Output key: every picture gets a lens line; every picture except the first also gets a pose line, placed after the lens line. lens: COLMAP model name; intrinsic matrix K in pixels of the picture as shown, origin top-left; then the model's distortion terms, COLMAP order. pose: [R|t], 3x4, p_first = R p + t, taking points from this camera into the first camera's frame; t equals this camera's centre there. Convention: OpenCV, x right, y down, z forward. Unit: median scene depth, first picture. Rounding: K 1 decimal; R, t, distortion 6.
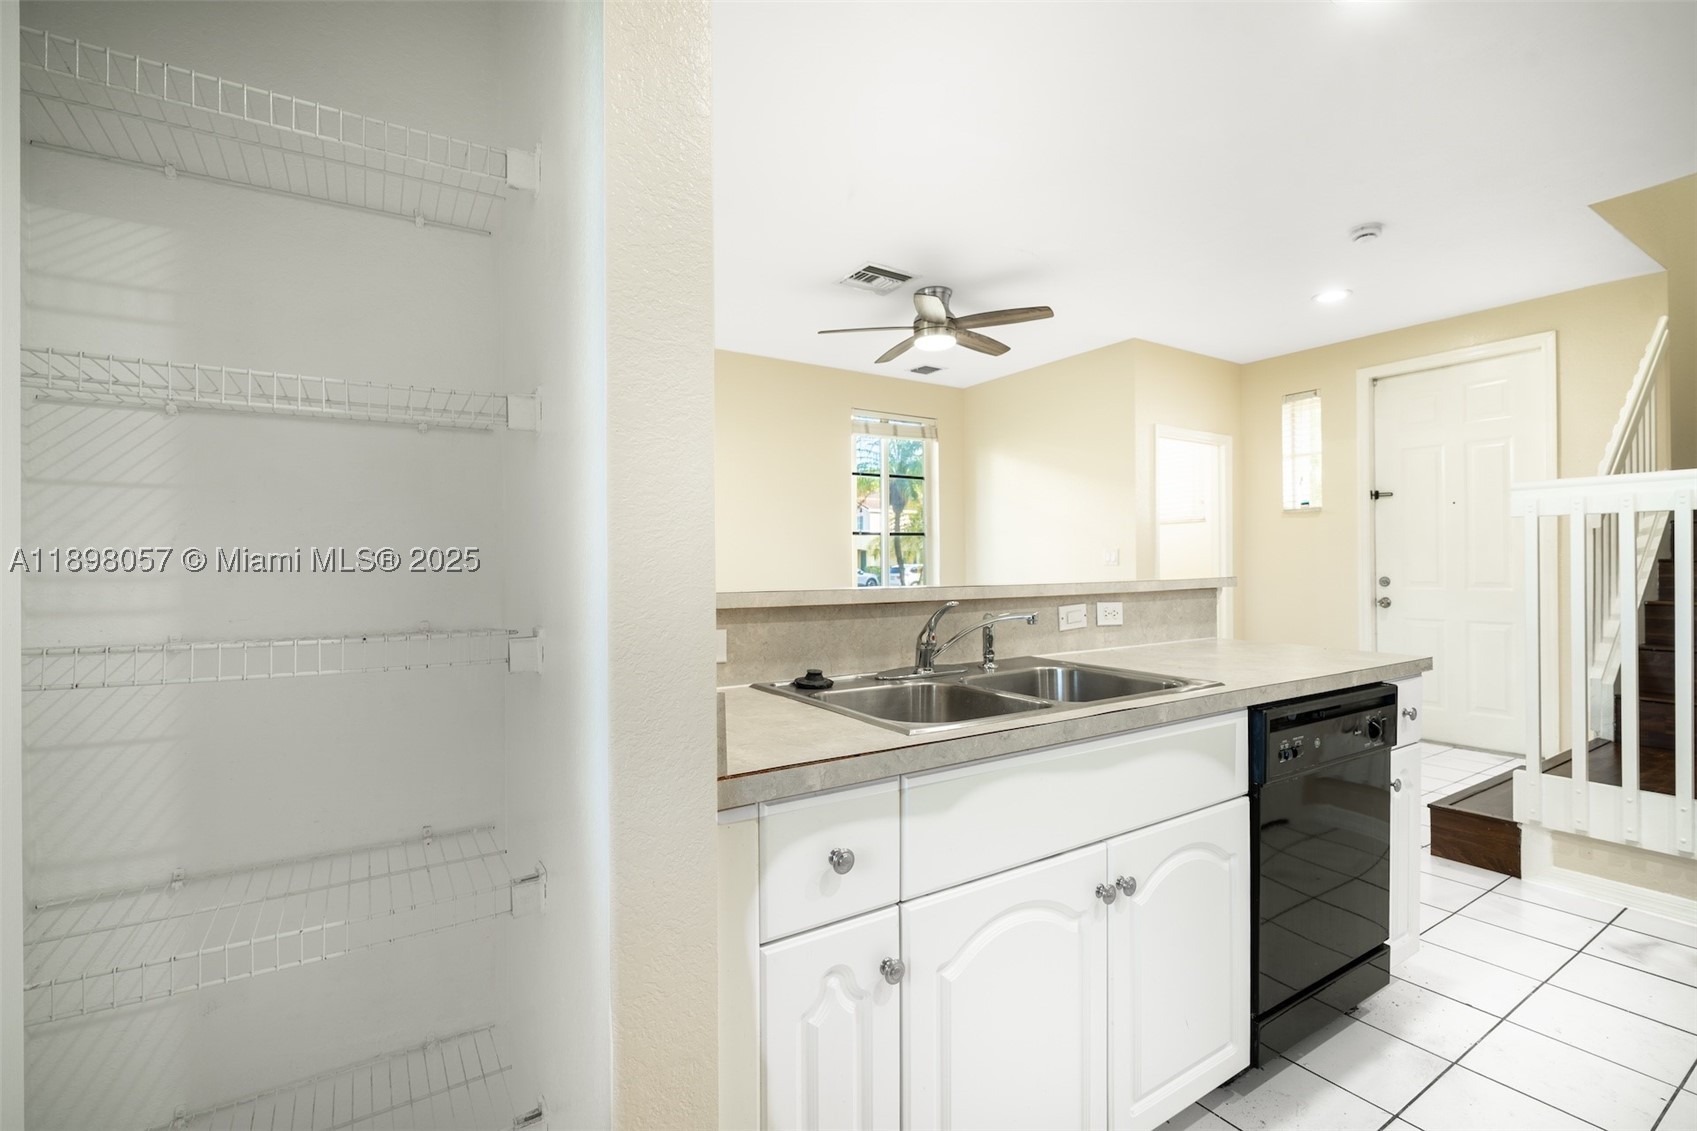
lens RADIAL K [[775.6, 0, 826.2], [0, 775.6, 566.6], [0, 0, 1]] dist [-0.010207, 0.003402]
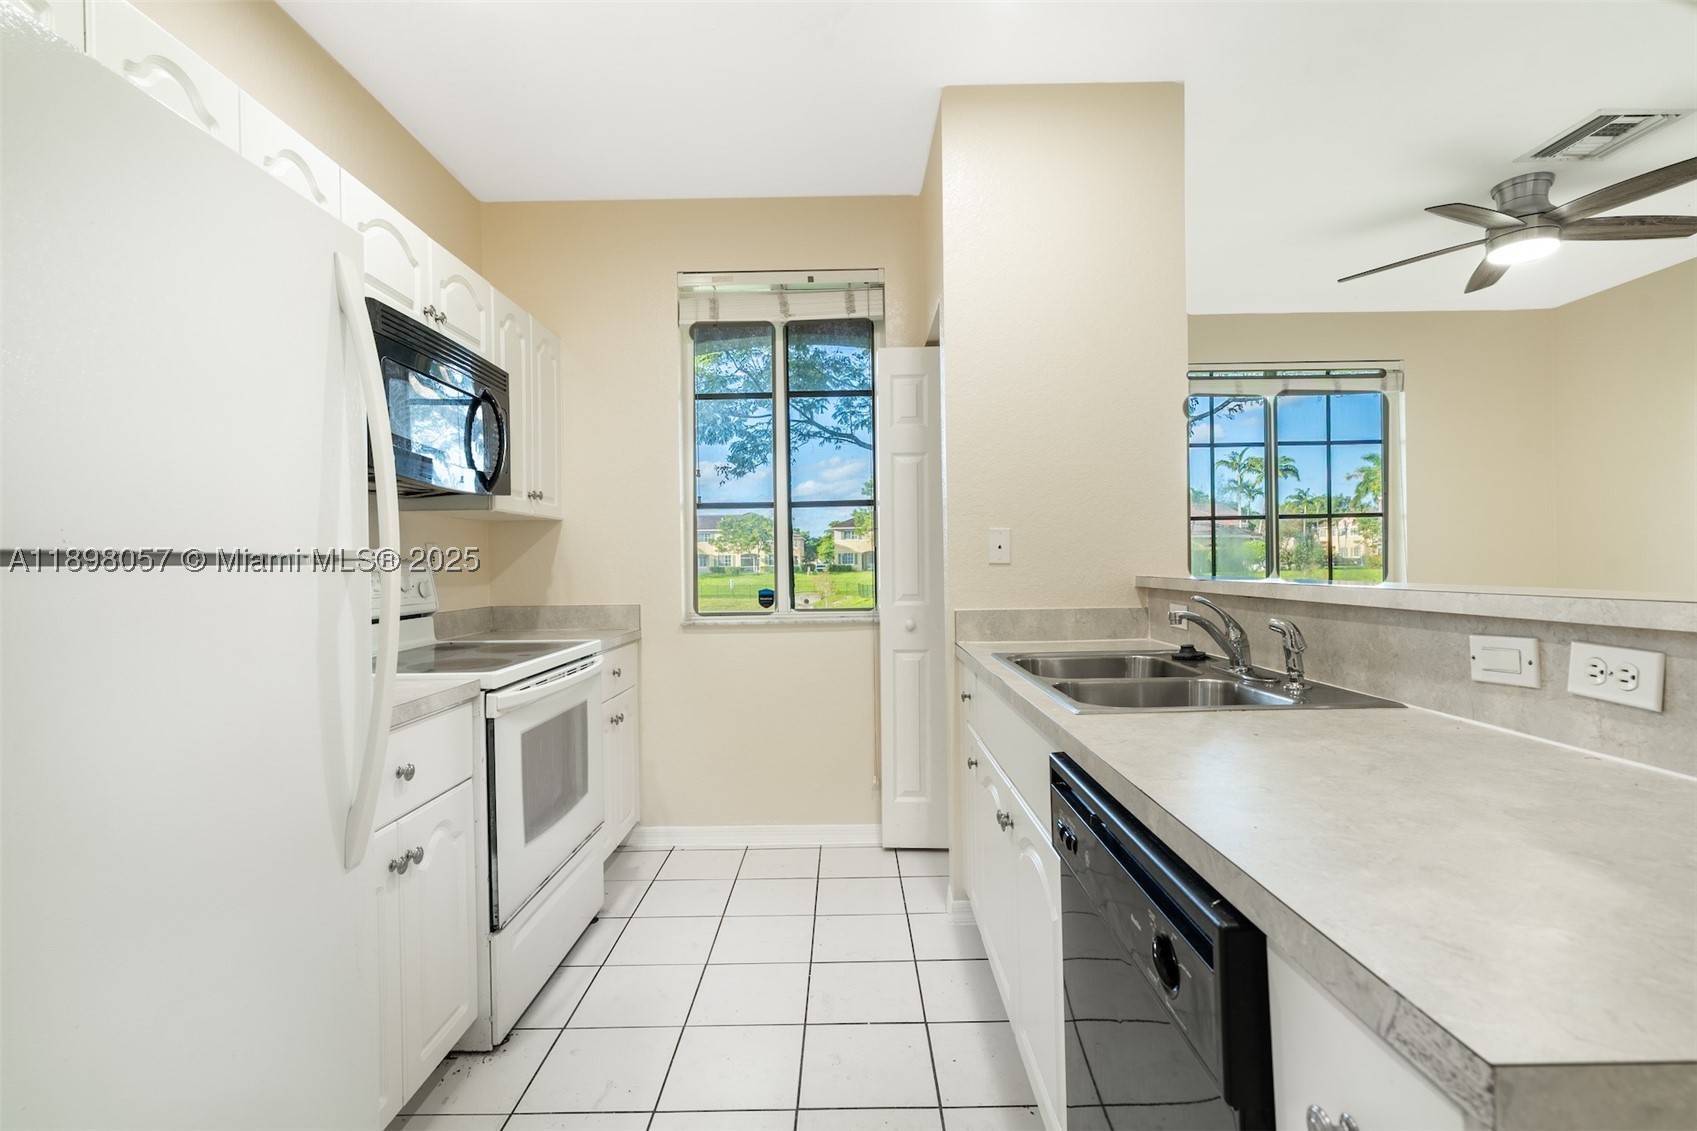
lens RADIAL K [[775.6, 0, 837.0], [0, 775.6, 566.8], [0, 0, 1]] dist [-0.010207, 0.003402]
pose [[-0.547934, 0.021021, -0.836257, 0.857089], [0.018446, 0.999745, 0.013044, -0.009266], [0.836318, -0.008279, -0.548182, 0.801401]]
